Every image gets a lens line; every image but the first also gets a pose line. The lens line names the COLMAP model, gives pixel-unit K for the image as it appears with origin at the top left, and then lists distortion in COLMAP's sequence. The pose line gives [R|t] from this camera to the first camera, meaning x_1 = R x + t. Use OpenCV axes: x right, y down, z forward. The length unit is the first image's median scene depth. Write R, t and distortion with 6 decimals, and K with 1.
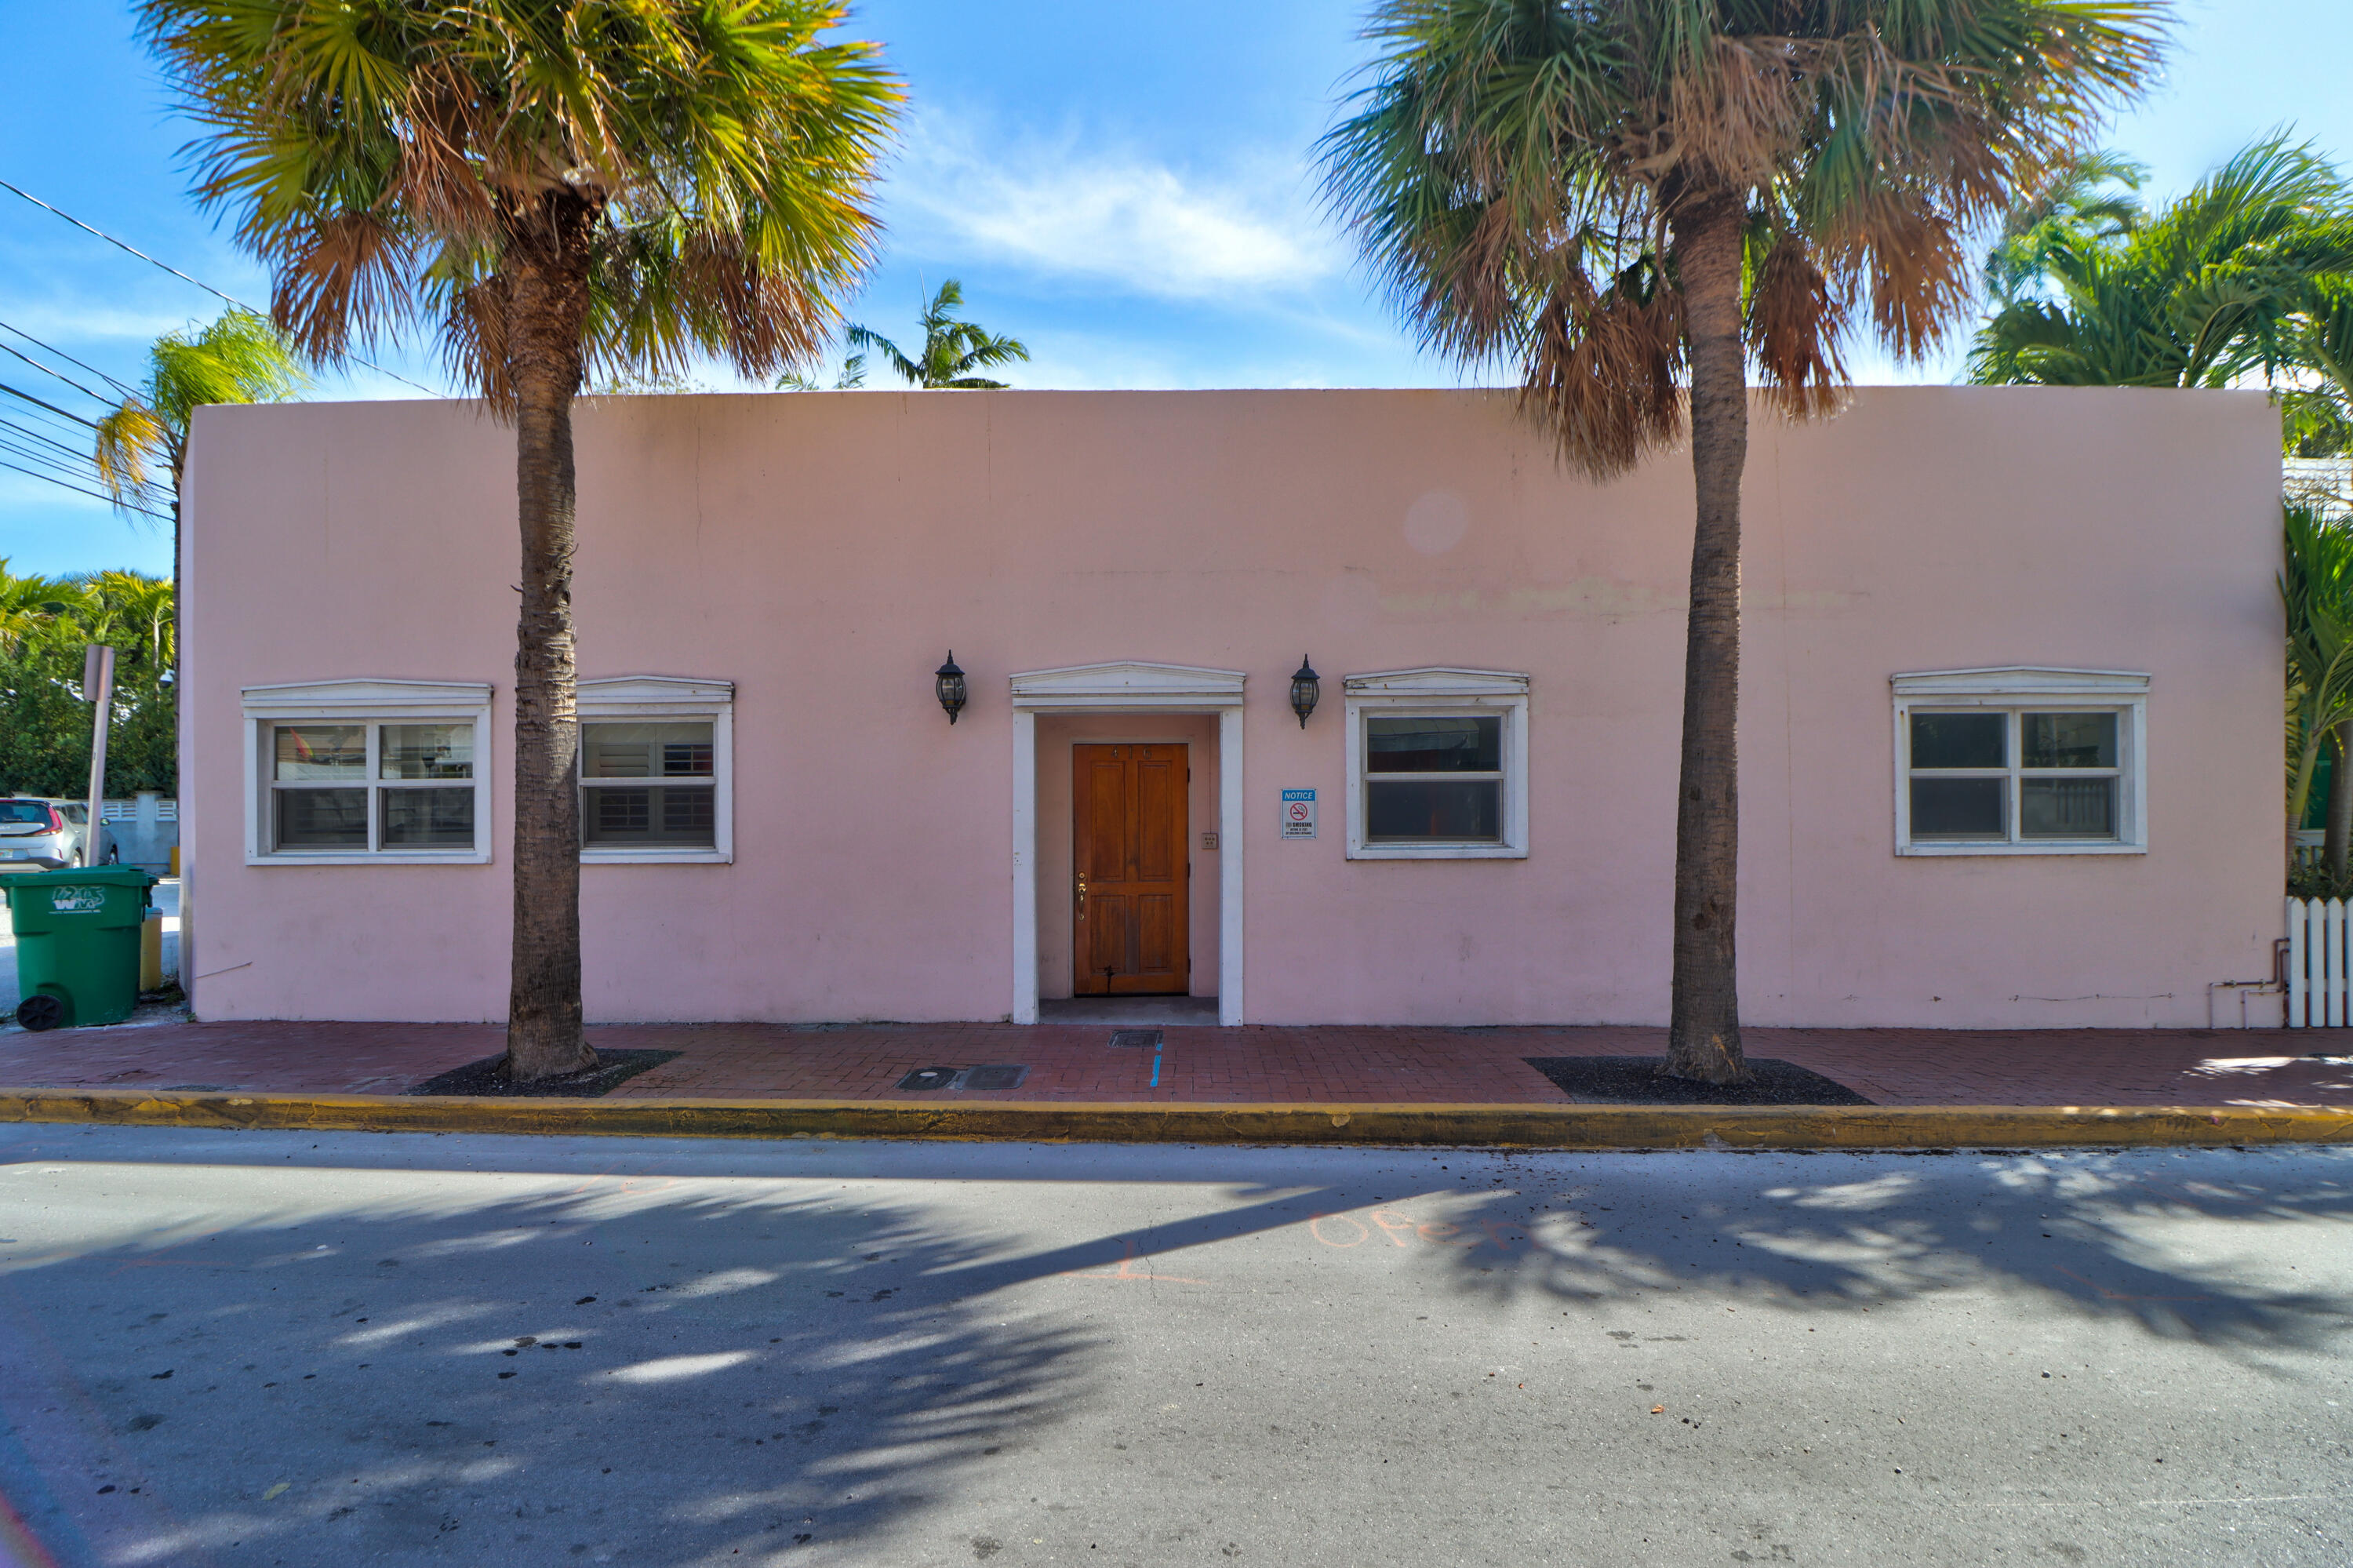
lens RADIAL K [[1157.9, 0, 1176.5], [0, 1157.9, 784.0], [0, 0, 1]] dist [-0.011472, -0.000678]
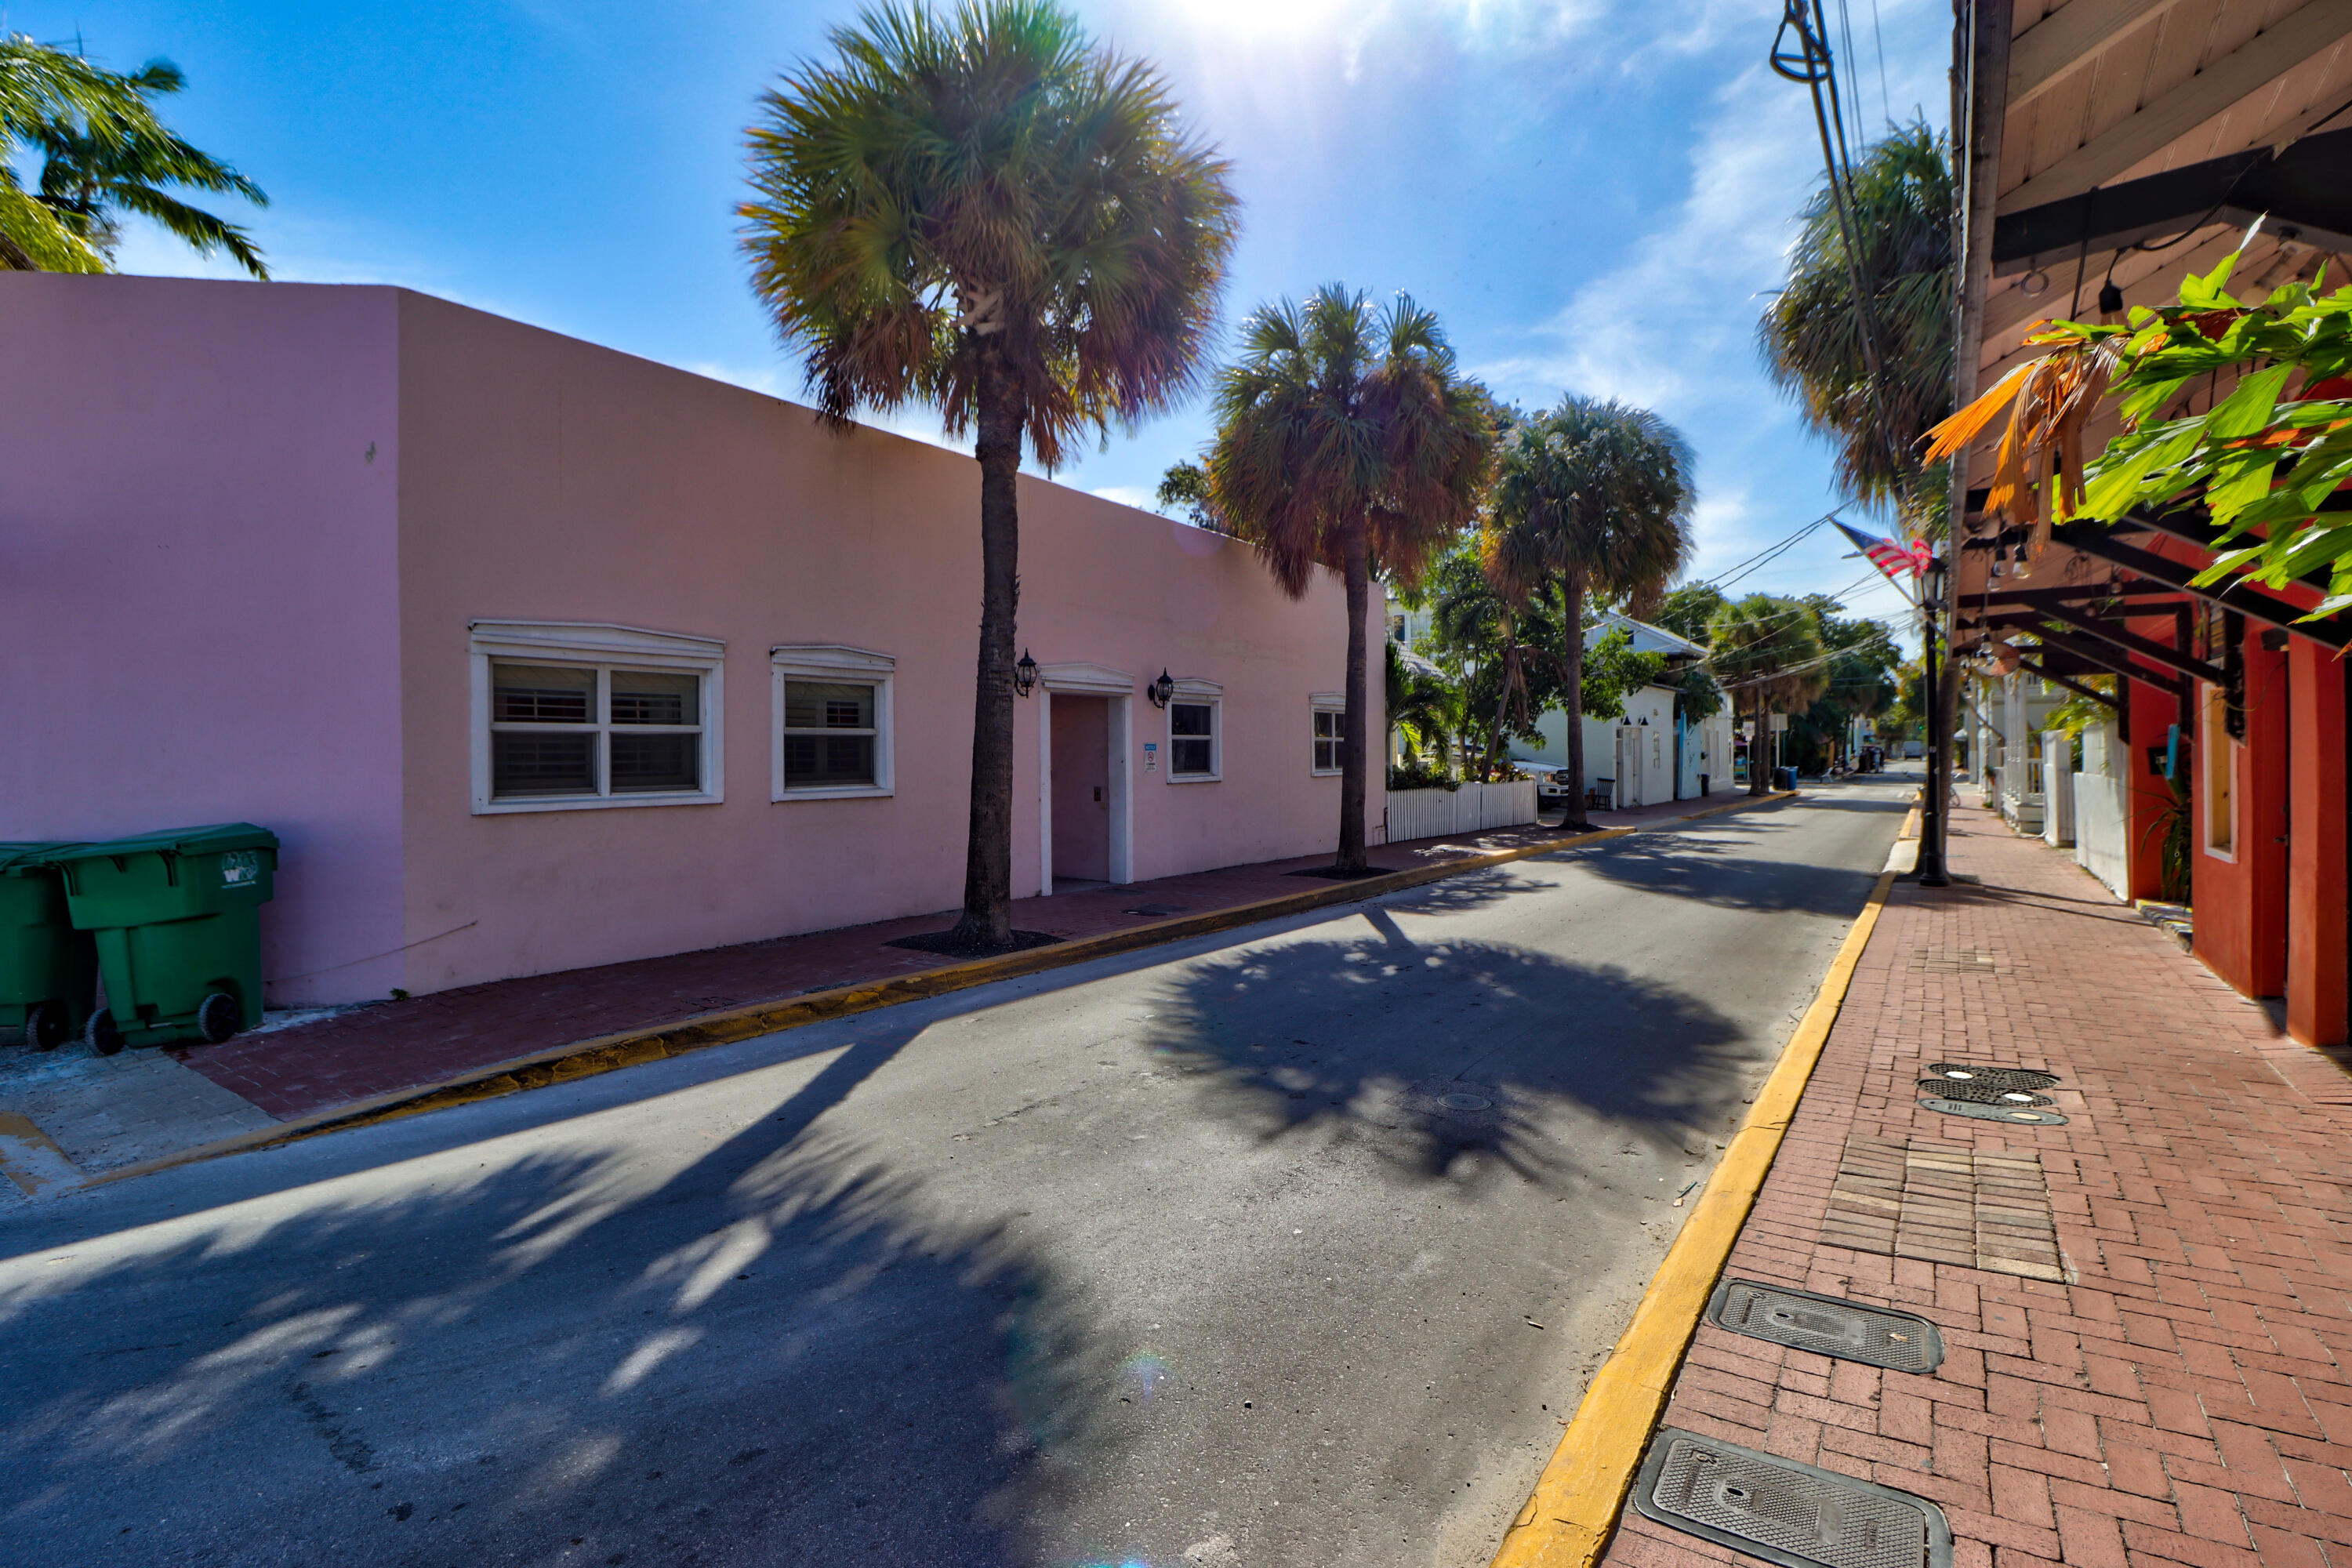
lens RADIAL K [[1078.3, 0, 1170.0], [0, 1078.3, 753.3], [0, 0, 1]] dist [0.001171, -0.013340]
pose [[0.563009, 0.003292, 0.826444, -1.198378], [-0.015662, 0.999855, 0.006687, 0.007449], [-0.826302, -0.016709, 0.562979, 0.064061]]
